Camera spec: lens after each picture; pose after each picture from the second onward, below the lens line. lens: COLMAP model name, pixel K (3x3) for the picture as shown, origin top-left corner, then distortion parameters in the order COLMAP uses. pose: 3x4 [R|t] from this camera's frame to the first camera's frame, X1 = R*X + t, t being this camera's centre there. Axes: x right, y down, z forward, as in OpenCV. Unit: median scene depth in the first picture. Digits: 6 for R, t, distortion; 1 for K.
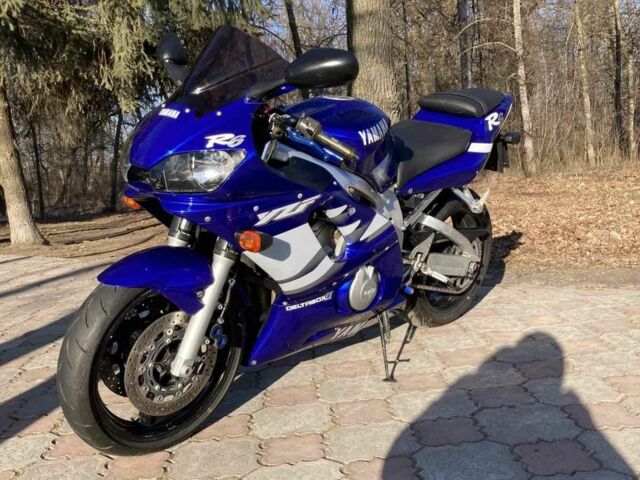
lens RADIAL K [[695.8, 0, 323.3], [0, 695.8, 247.1], [0, 0, 1]] dist [0.162288, -0.511662]
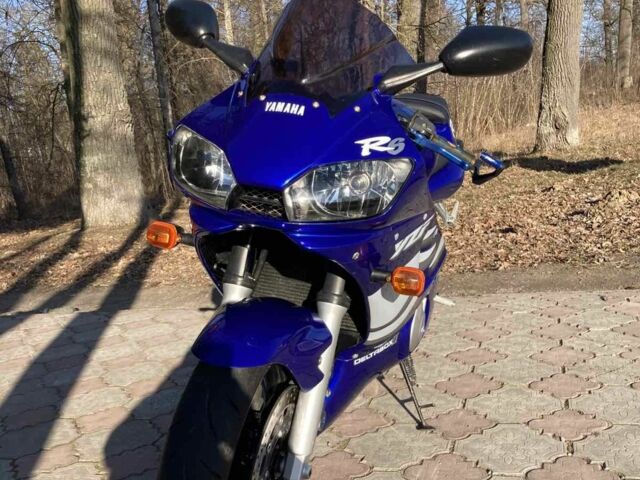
lens RADIAL K [[721.3, 0, 320.0], [0, 721.3, 264.3], [0, 0, 1]] dist [0.004013, -0.003526]
pose [[0.904997, -0.079282, 0.417964, -0.419672], [0.079597, 0.996687, 0.016711, -0.037835], [-0.417904, 0.018146, 0.908310, 0.281015]]
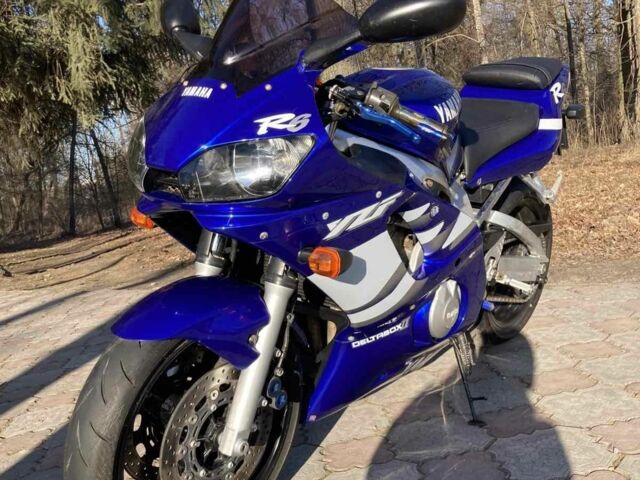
lens RADIAL K [[698.5, 0, 320.0], [0, 698.5, 240.0], [0, 0, 1]] dist [0.109616, -0.269900]
pose [[0.996007, -0.075270, 0.048011, -0.117420], [0.076213, 0.996927, -0.018118, -0.015006], [-0.046499, 0.021705, 0.998682, 0.235848]]
